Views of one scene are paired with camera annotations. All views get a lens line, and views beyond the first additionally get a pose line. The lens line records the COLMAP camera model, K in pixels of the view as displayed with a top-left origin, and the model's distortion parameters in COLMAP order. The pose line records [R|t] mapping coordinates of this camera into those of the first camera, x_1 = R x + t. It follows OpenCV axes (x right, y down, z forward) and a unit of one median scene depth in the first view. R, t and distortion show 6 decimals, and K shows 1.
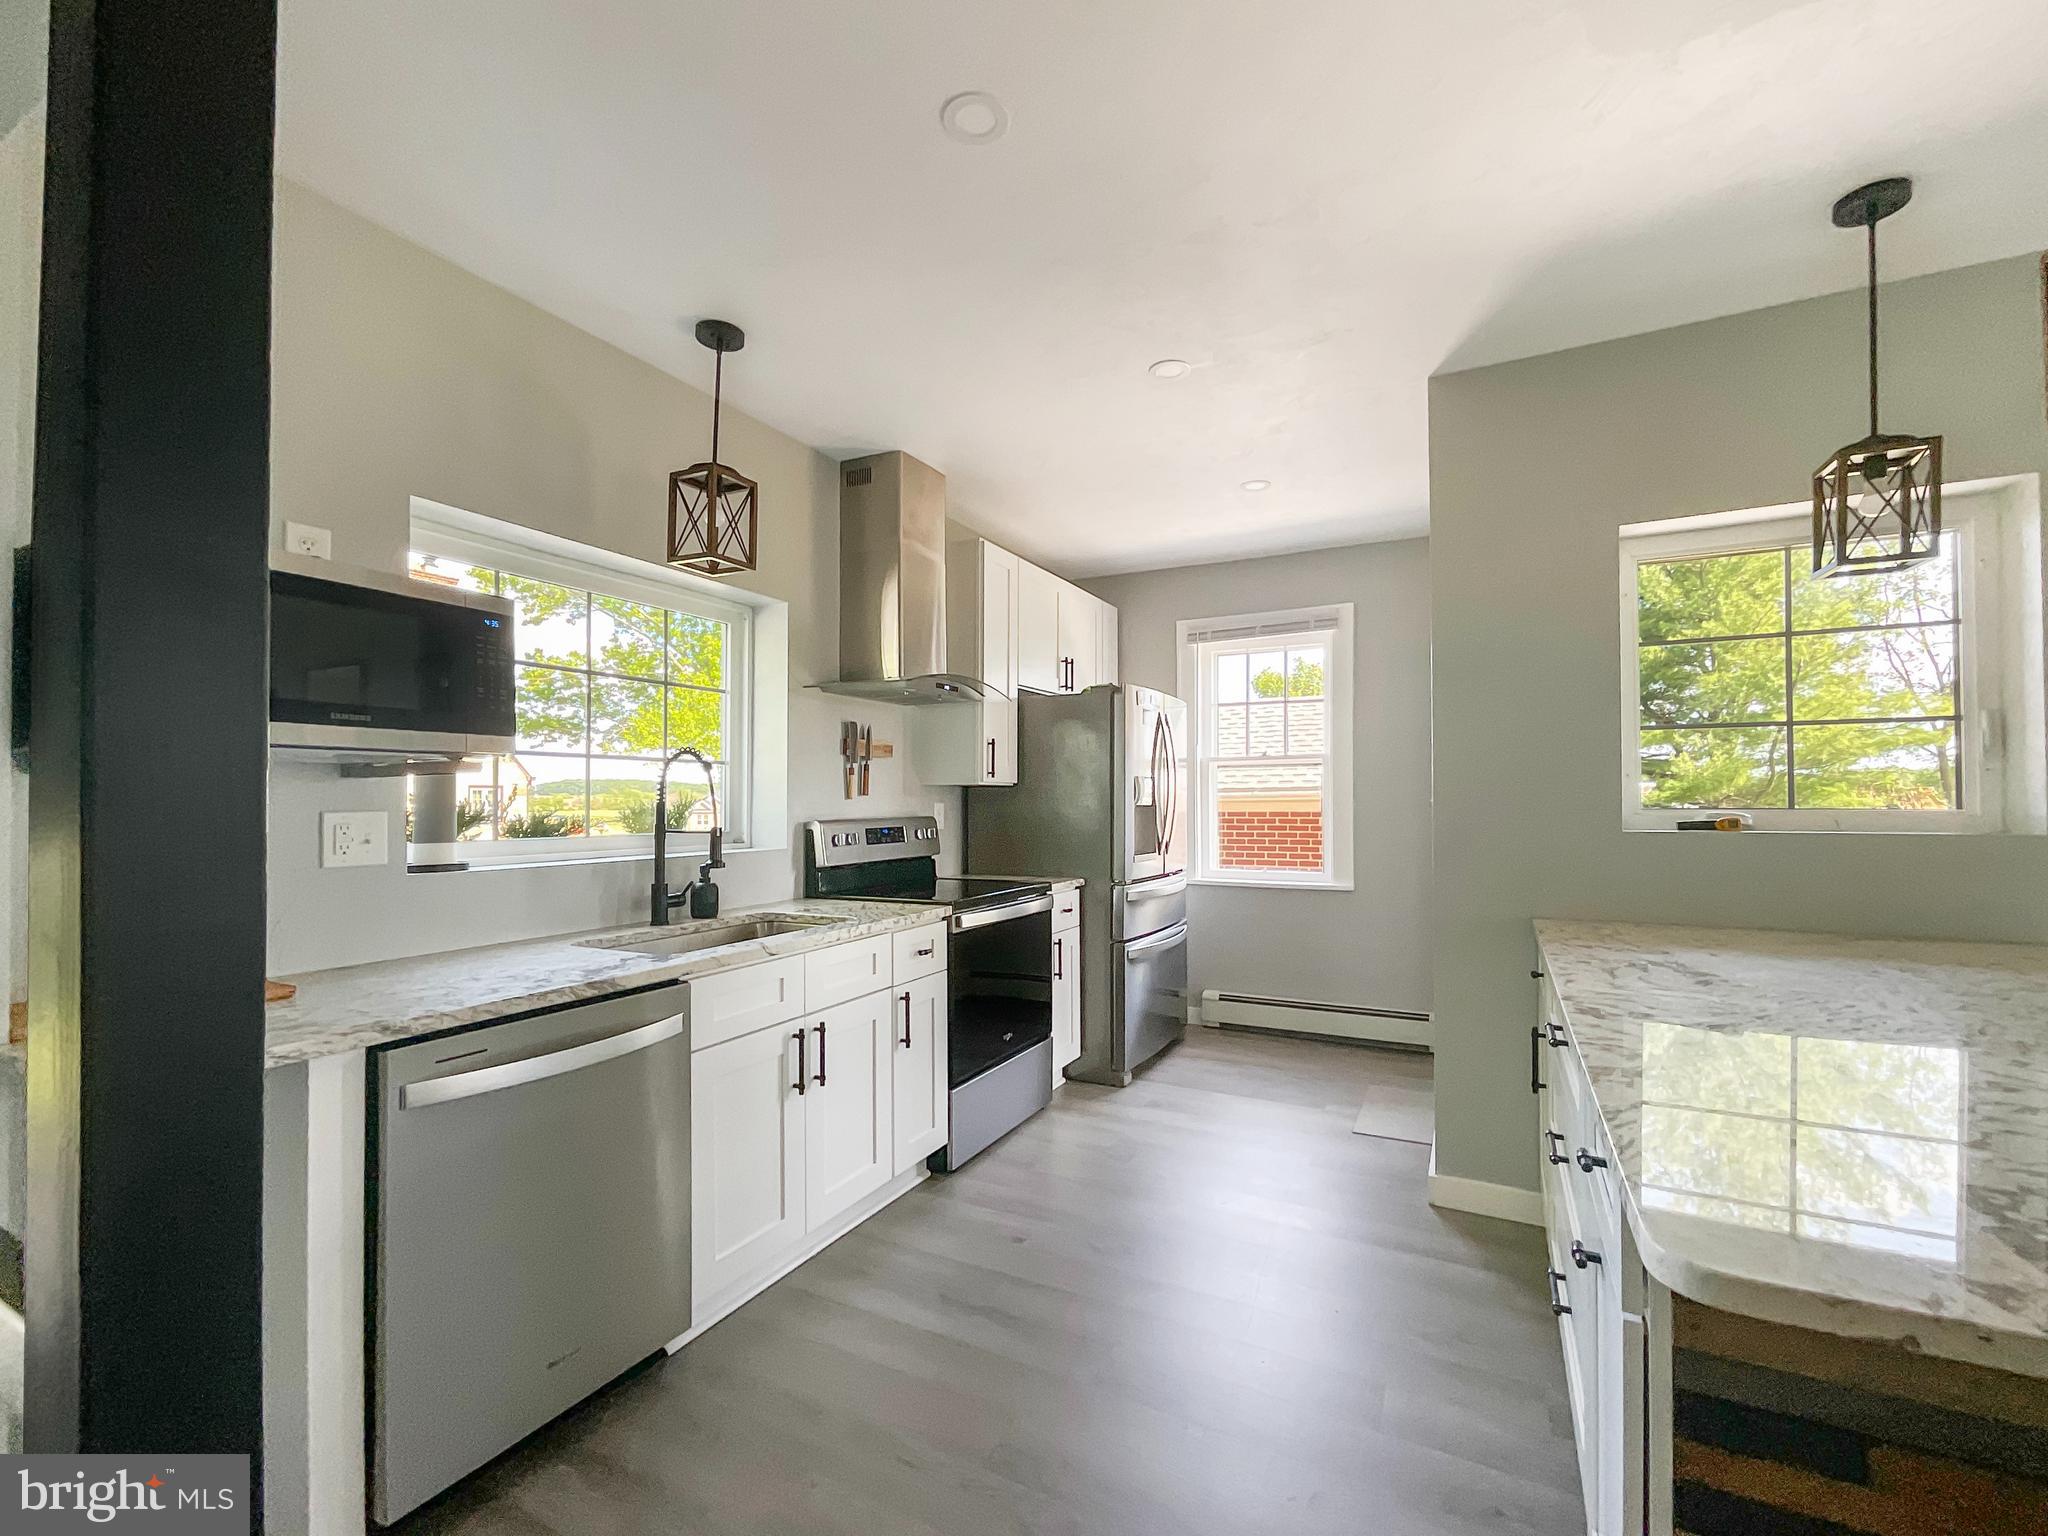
lens RADIAL K [[834.7, 0, 980.8], [0, 834.7, 794.4], [0, 0, 1]] dist [0.000324, 0.000083]
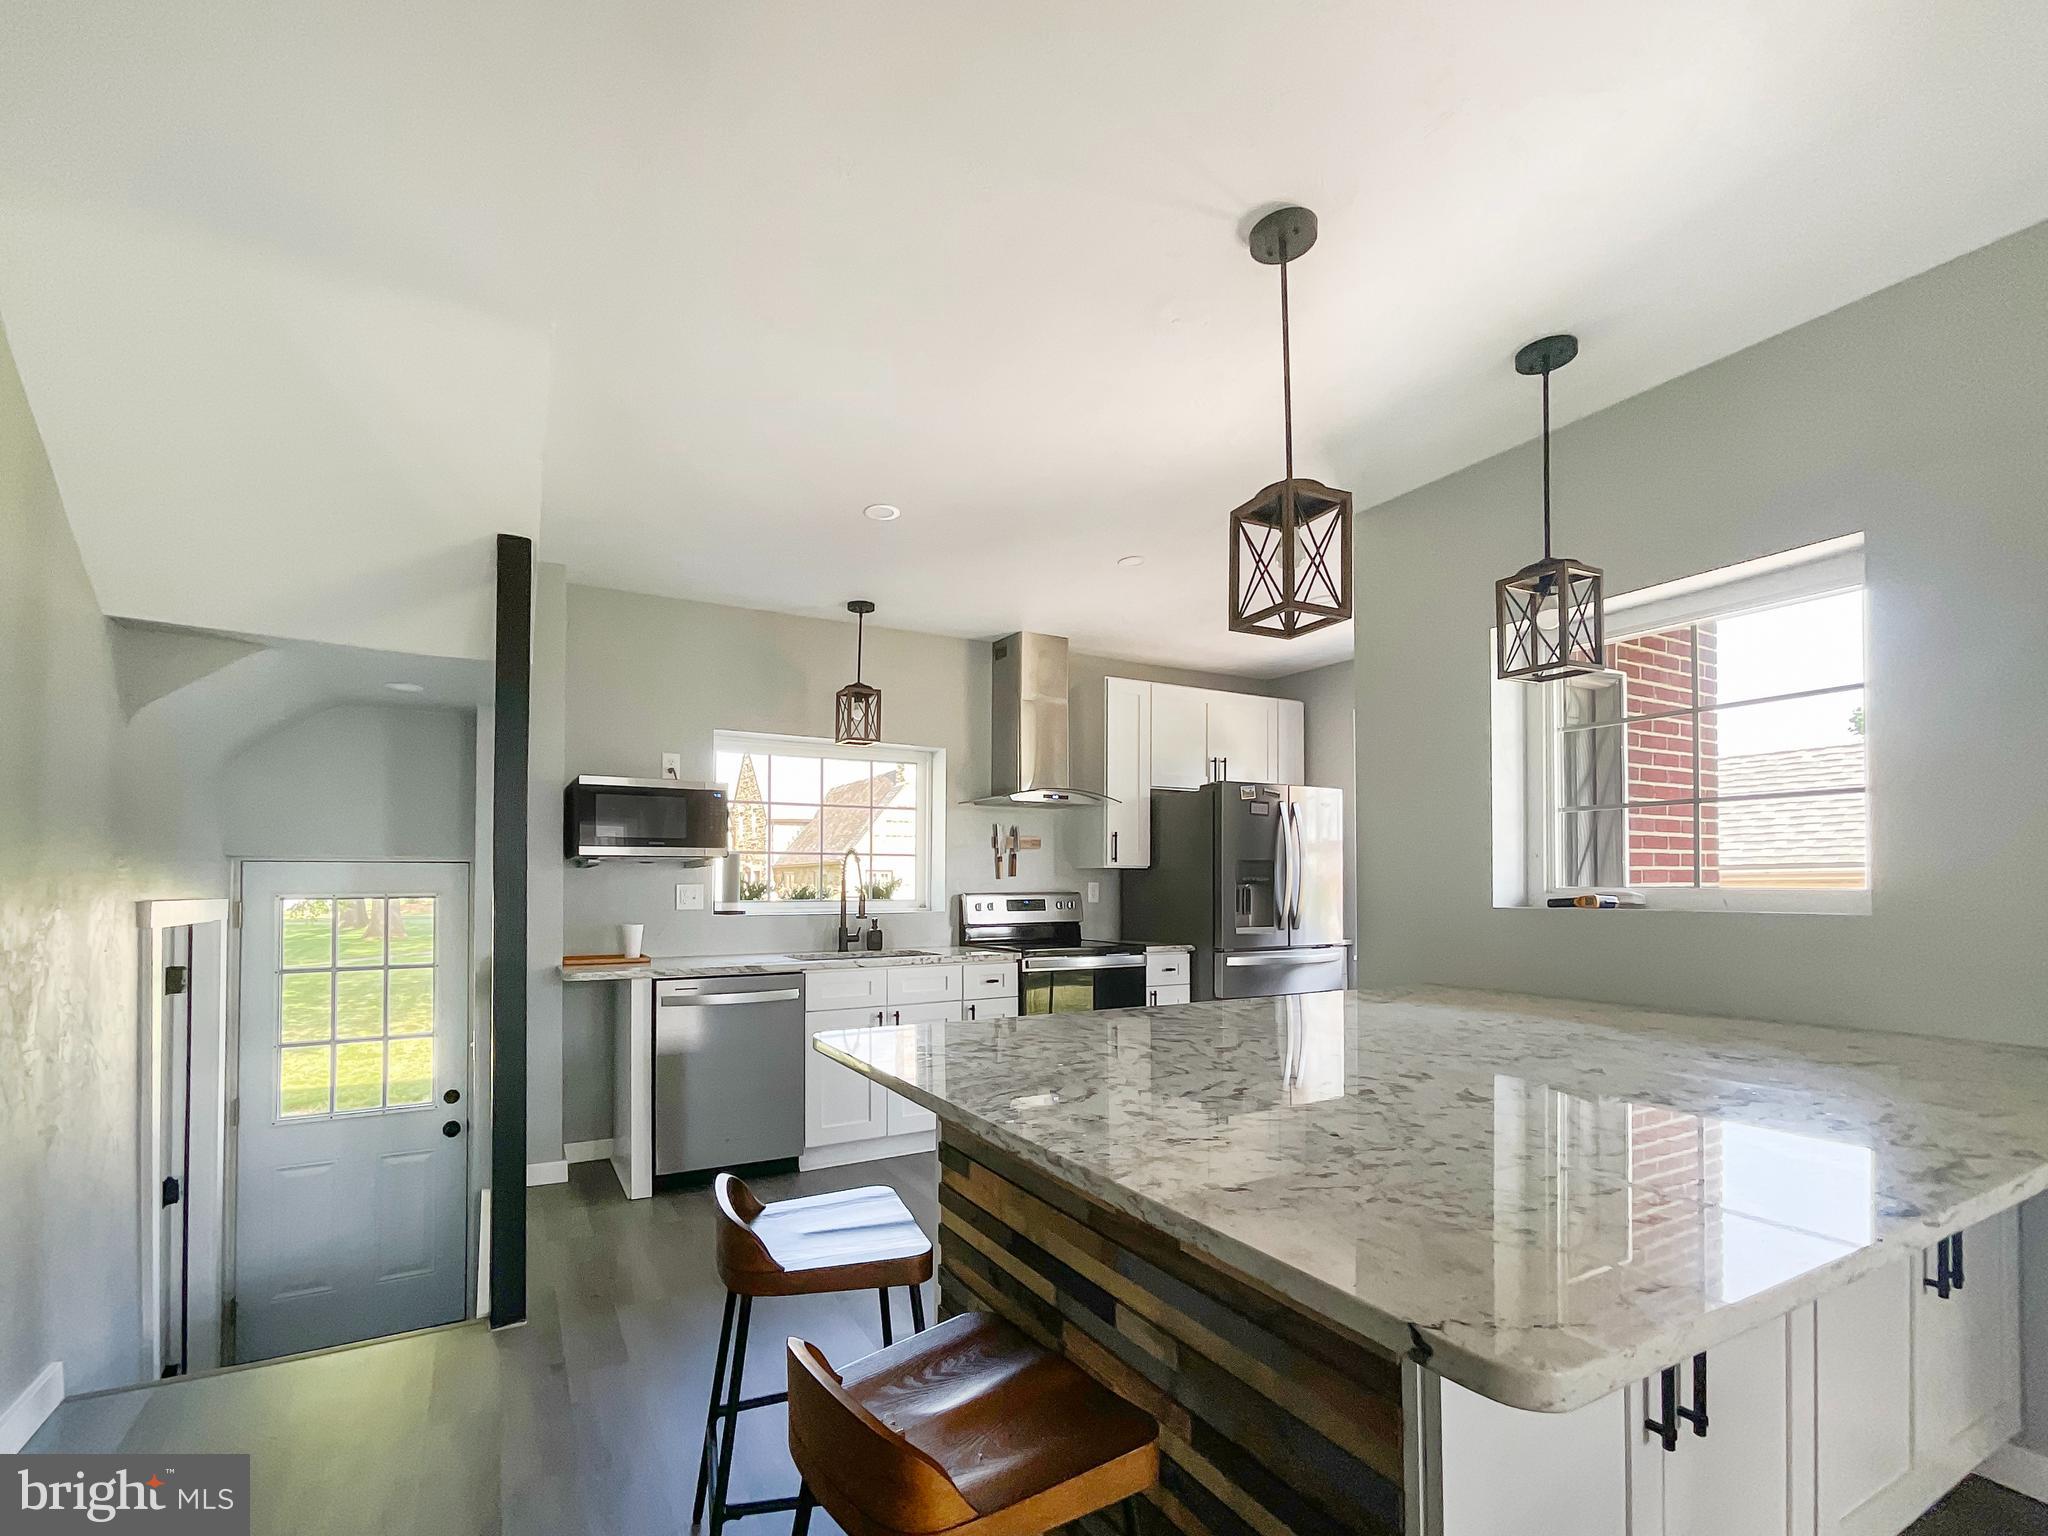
lens RADIAL K [[894.7, 0, 973.1], [0, 894.7, 878.0], [0, 0, 1]] dist [0.012439, 0.000156]
pose [[0.826344, -0.000882, -0.563164, 0.691844], [0.003118, 0.999991, 0.003009, -0.000585], [0.563156, -0.004242, 0.826339, -0.298006]]
